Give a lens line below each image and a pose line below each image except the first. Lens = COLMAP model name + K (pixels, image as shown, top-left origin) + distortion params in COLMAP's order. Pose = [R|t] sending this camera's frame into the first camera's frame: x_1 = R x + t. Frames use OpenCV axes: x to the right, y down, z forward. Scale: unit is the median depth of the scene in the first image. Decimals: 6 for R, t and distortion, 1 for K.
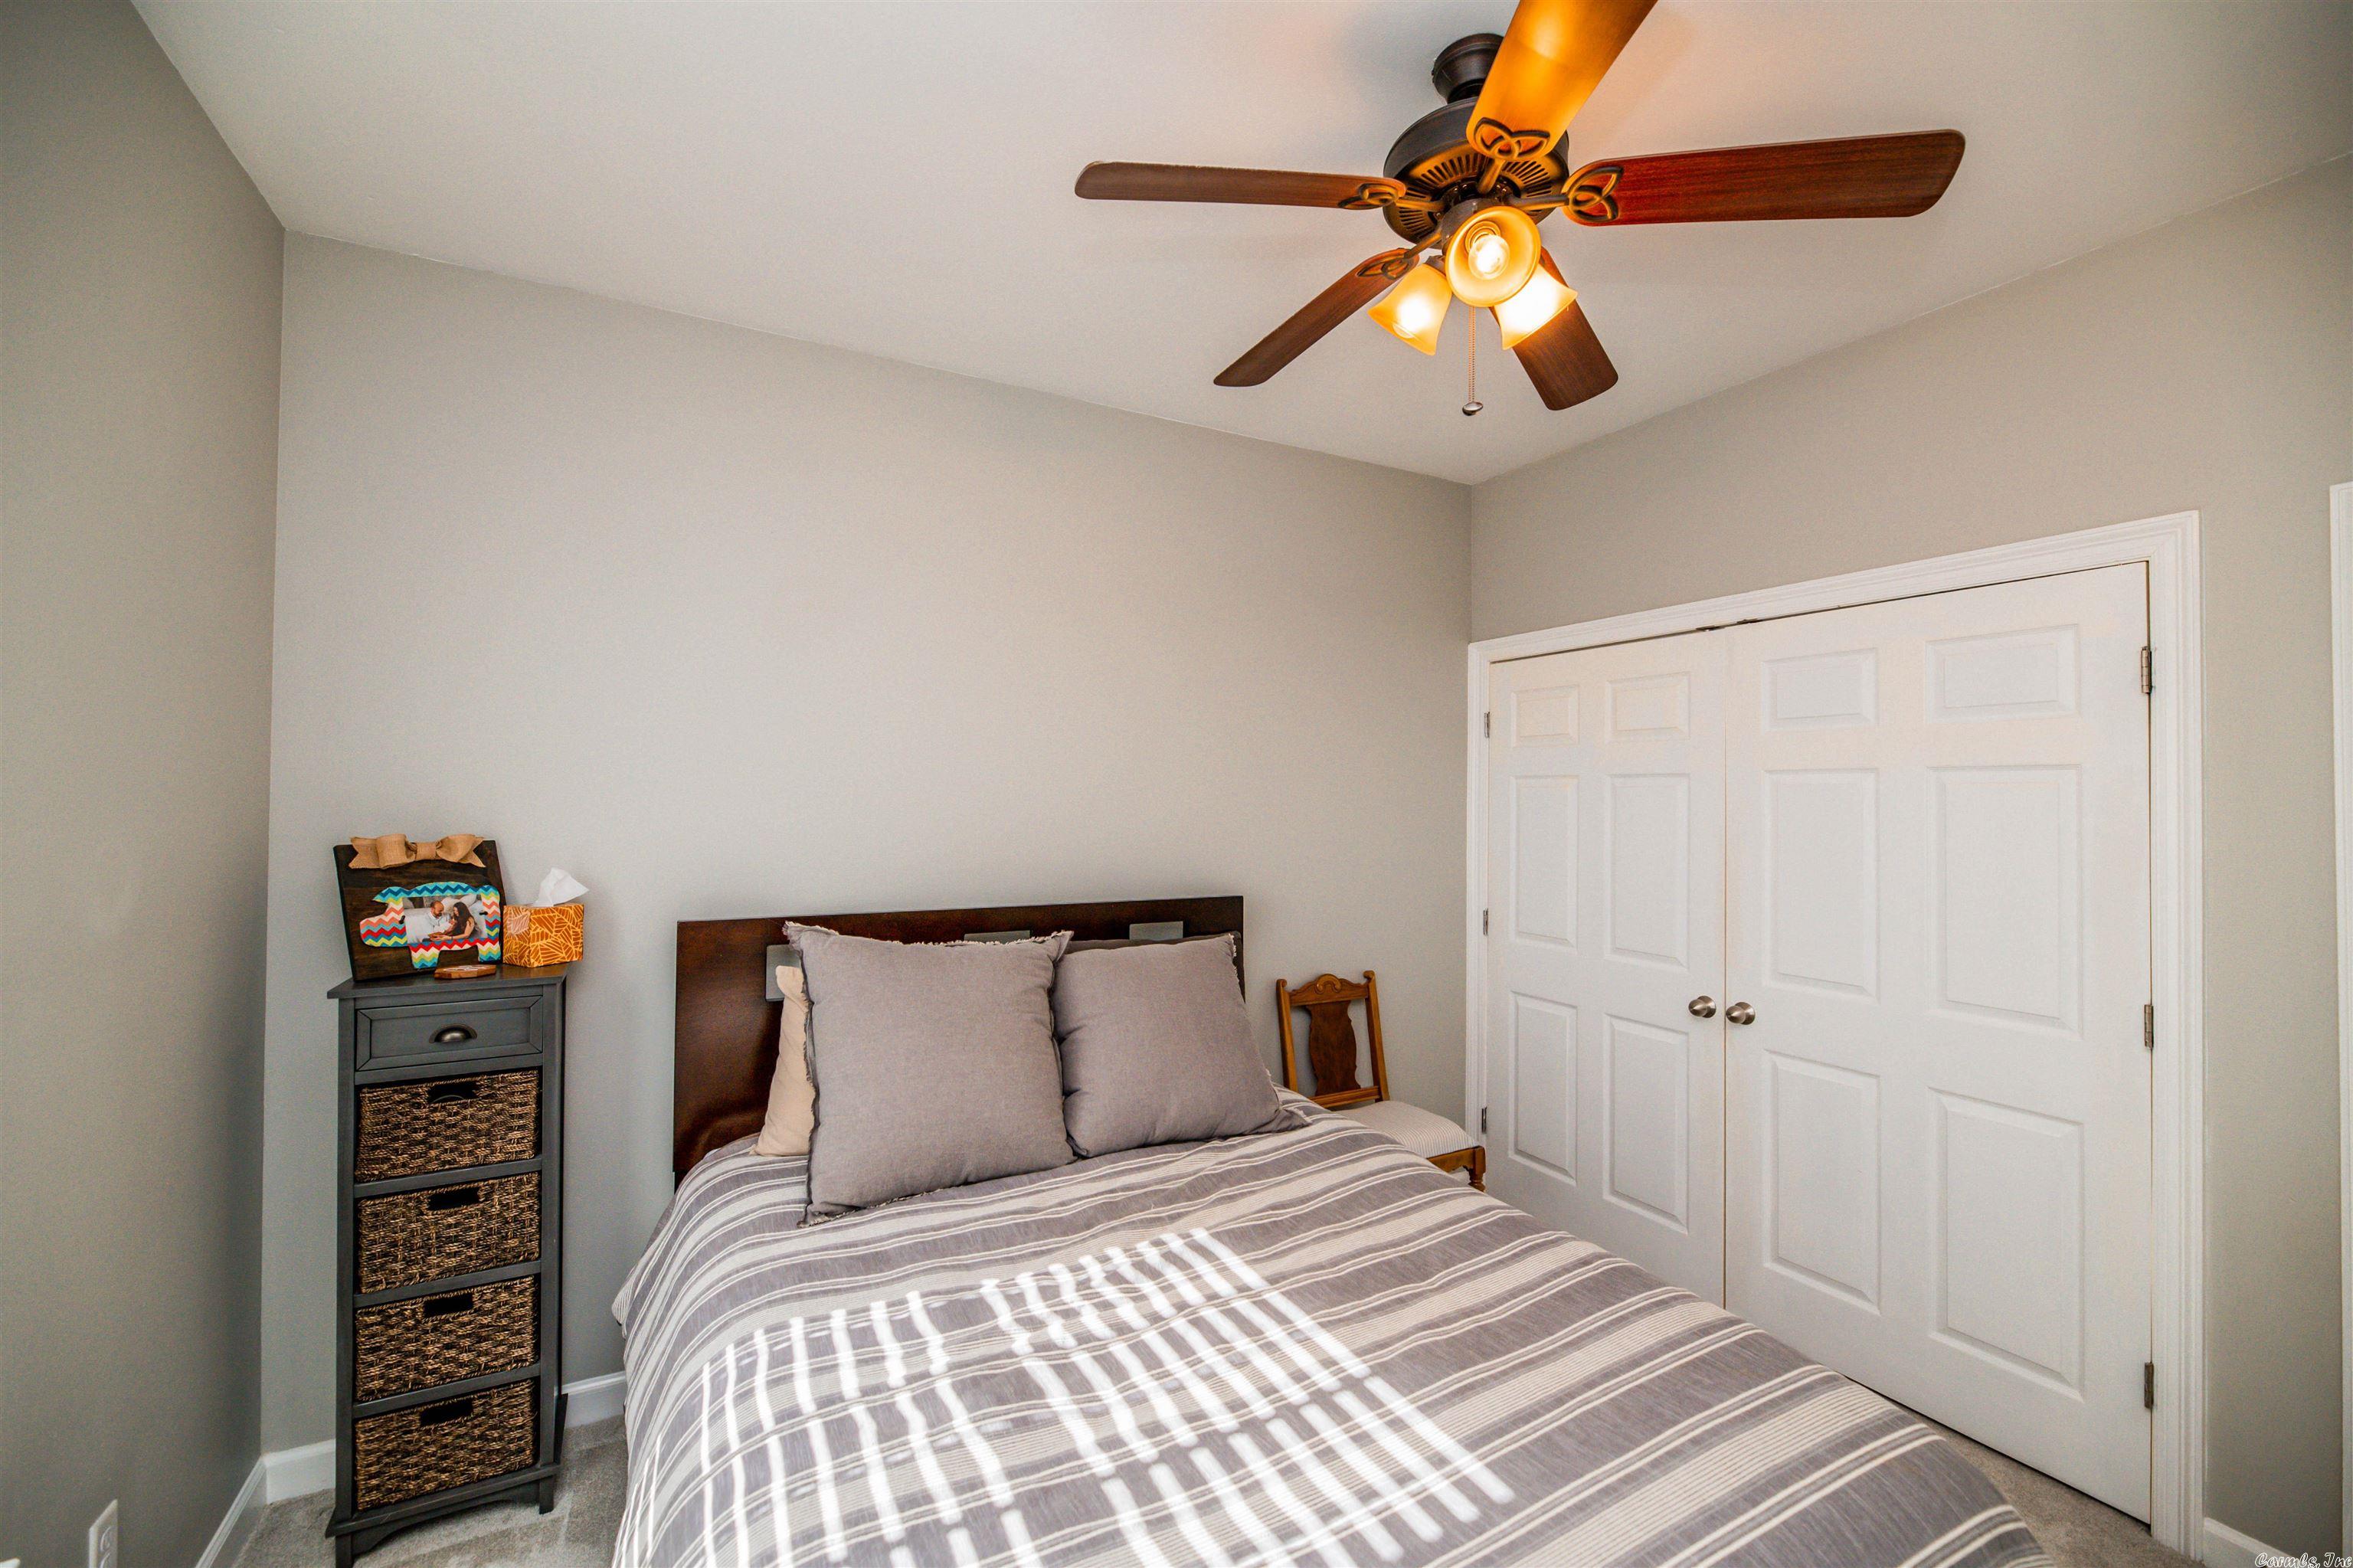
lens RADIAL K [[990.3, 0, 1171.3], [0, 990.3, 784.6], [0, 0, 1]] dist [-0.001374, -0.001291]
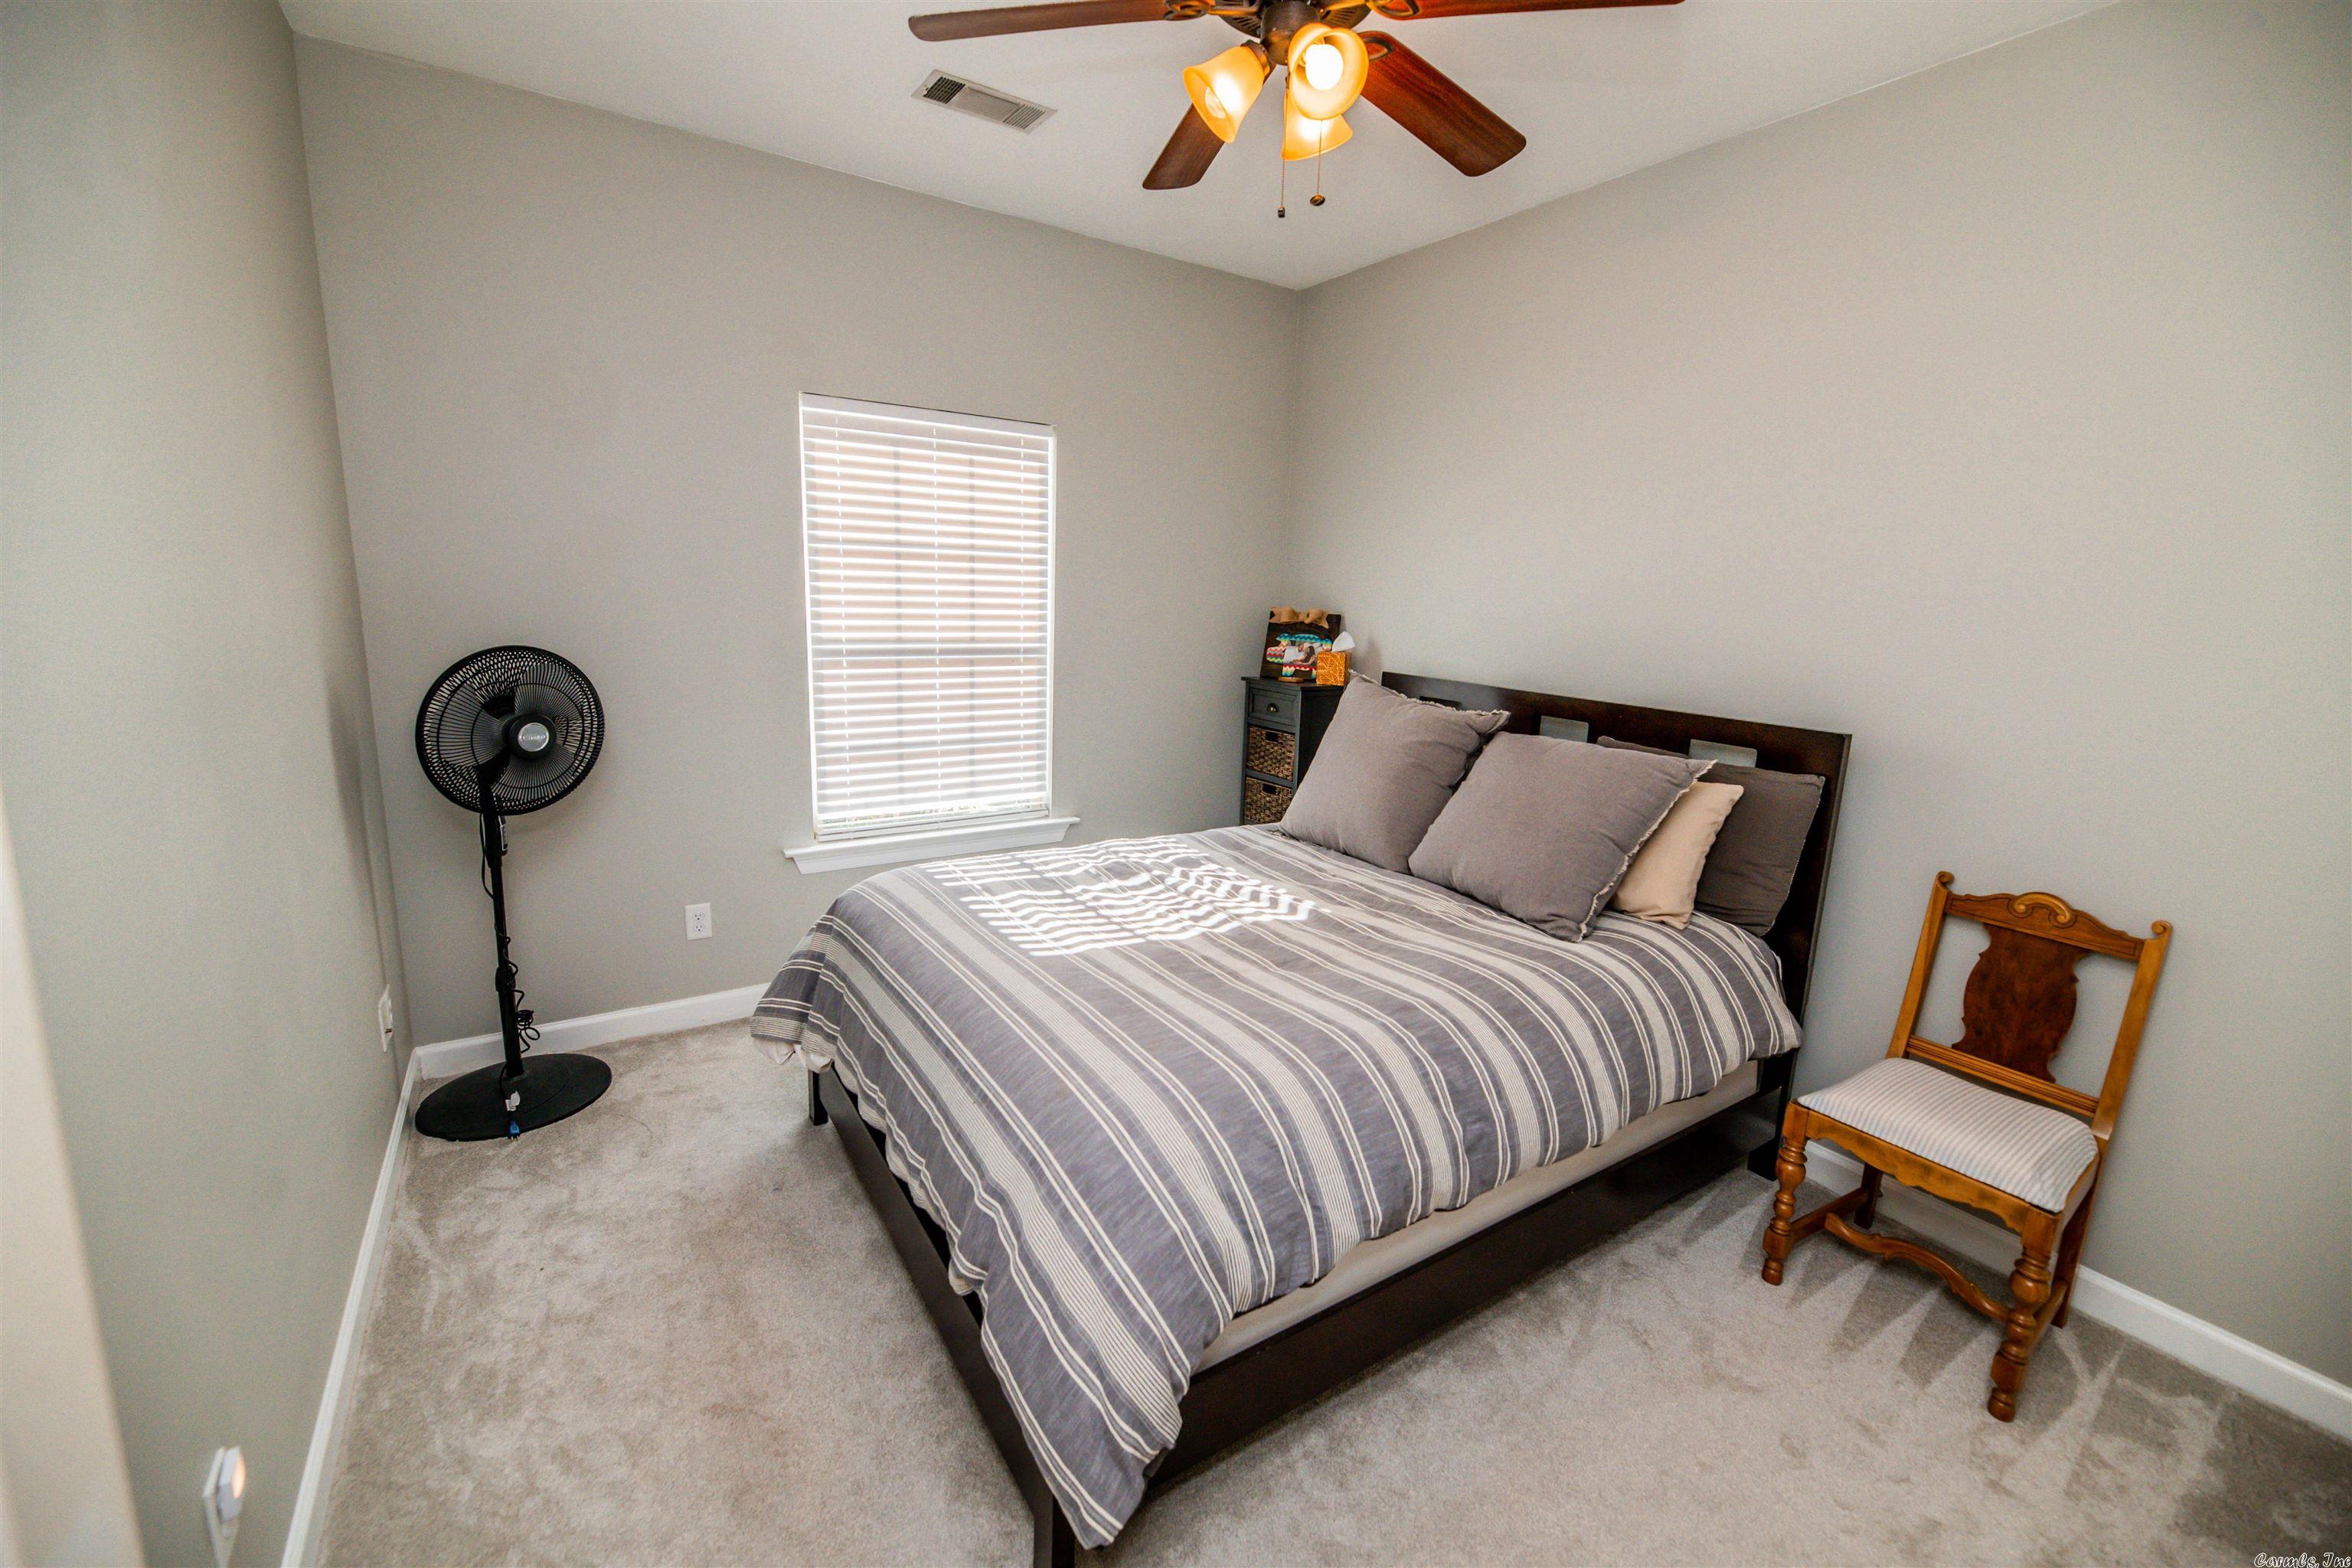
lens RADIAL K [[989.9, 0, 1171.5], [0, 989.9, 781.8], [0, 0, 1]] dist [-0.001374, -0.001291]
pose [[0.056601, 0.191377, -0.979883, 1.209721], [-0.027020, 0.981391, 0.190111, 0.022894], [0.998031, 0.015716, 0.060718, 0.649387]]
